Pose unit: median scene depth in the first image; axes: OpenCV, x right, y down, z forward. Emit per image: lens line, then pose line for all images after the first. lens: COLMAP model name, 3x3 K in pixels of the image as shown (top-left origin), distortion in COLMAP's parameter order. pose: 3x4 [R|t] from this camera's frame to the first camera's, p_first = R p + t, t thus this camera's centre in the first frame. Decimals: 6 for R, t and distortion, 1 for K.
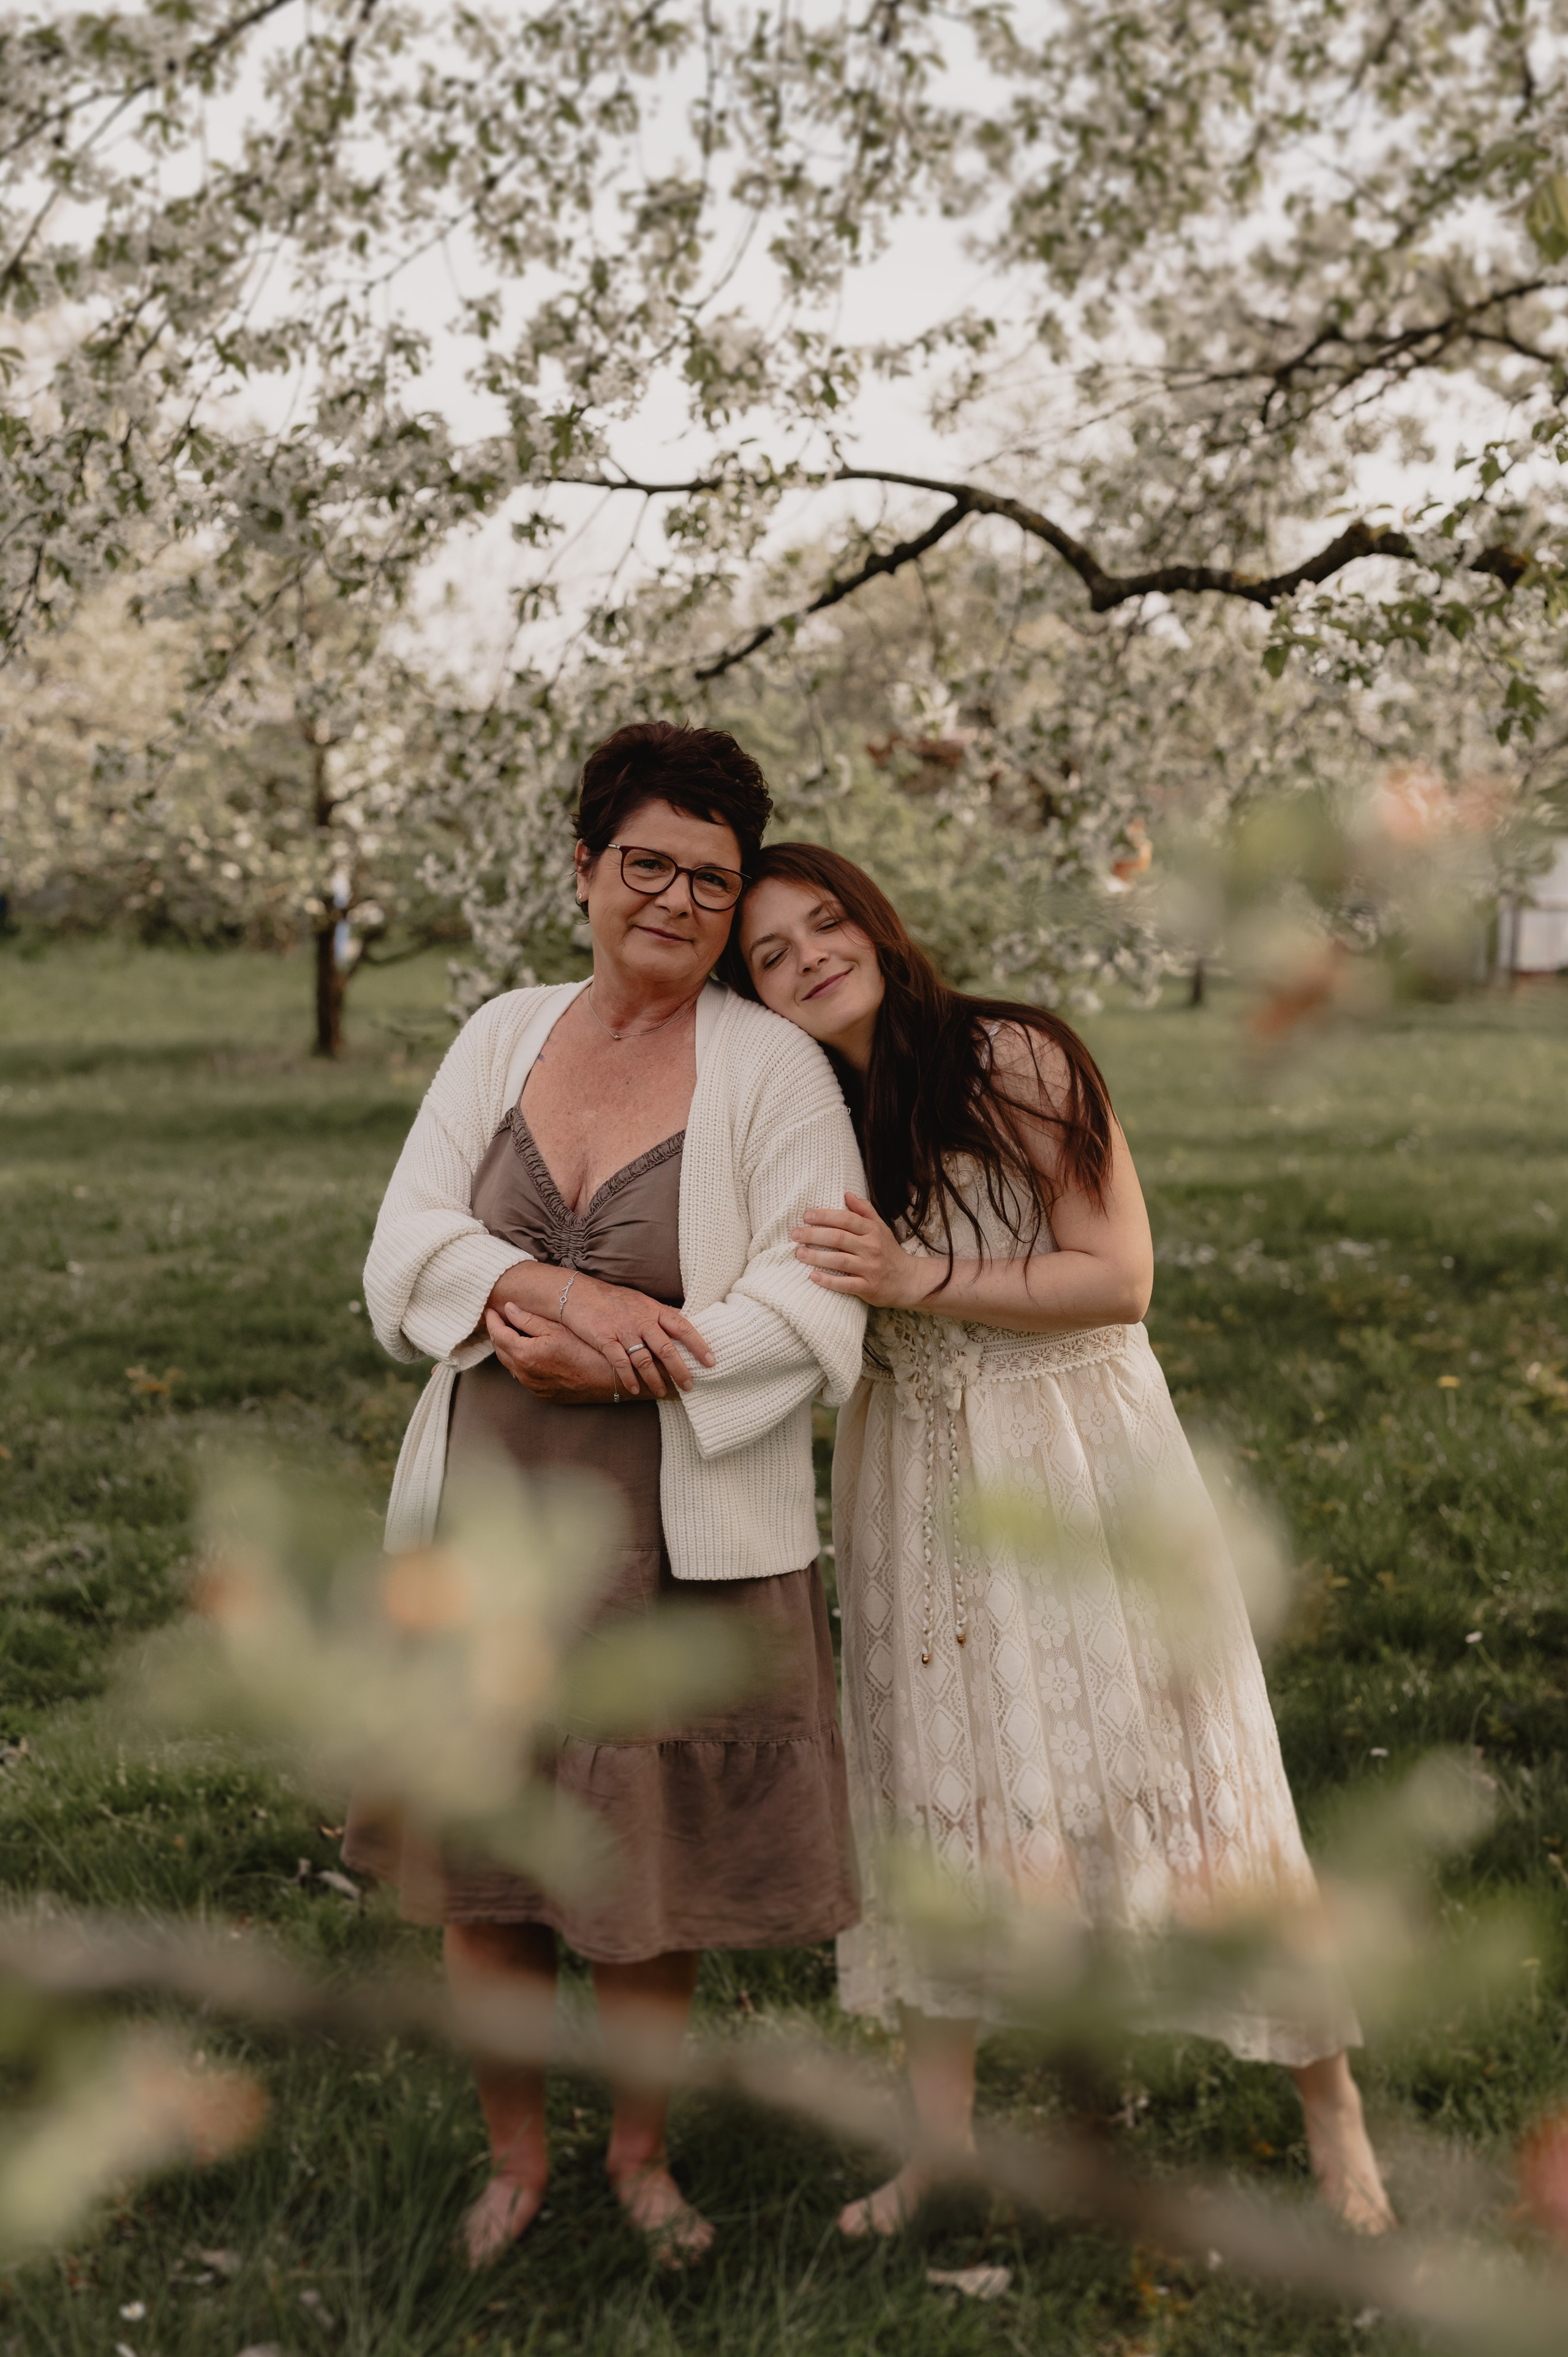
lens RADIAL K [[3586.7, 0, 784.0], [0, 3586.7, 1178.5], [0, 0, 1]] dist [-0.282407, 0.017059]
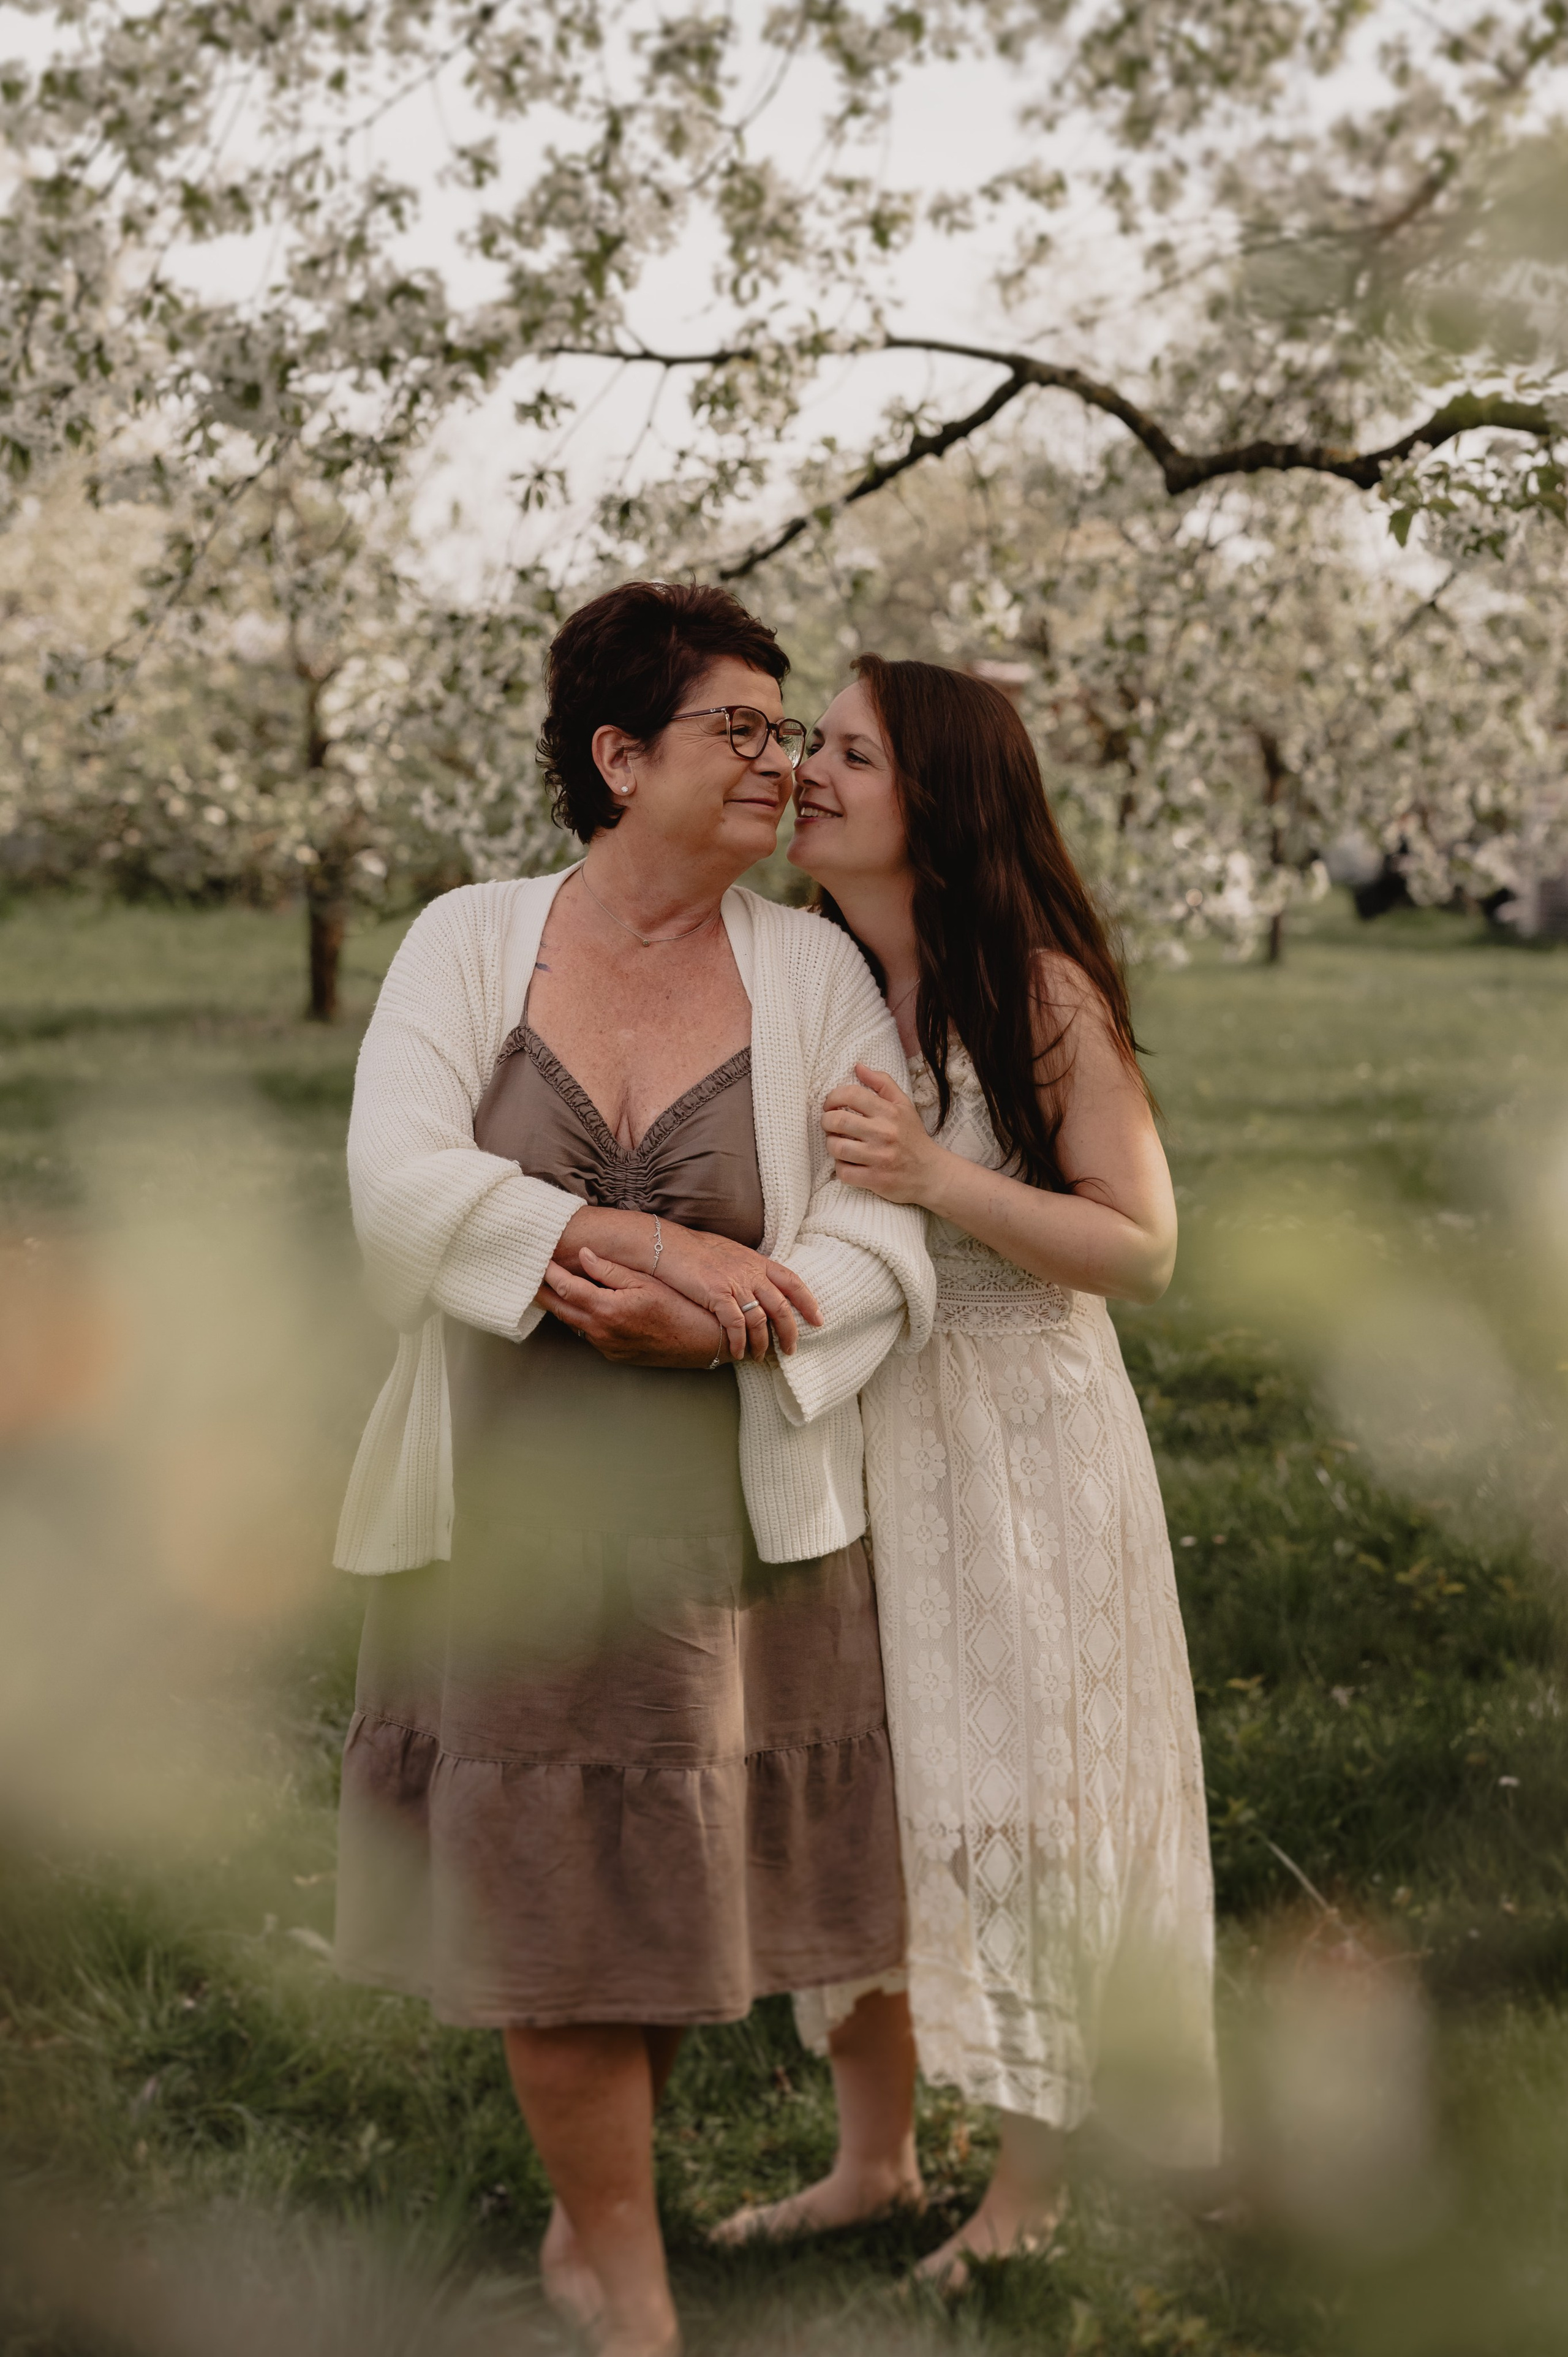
lens RADIAL K [[3179.3, 0, 874.6], [0, 3179.3, 1179.8], [0, 0, 1]] dist [-0.271070, 0.427291]
pose [[0.999891, -0.004520, 0.014038, 0.001890], [0.004931, 0.999555, -0.029433, 0.034385], [-0.013899, 0.029499, 0.999468, 0.218498]]
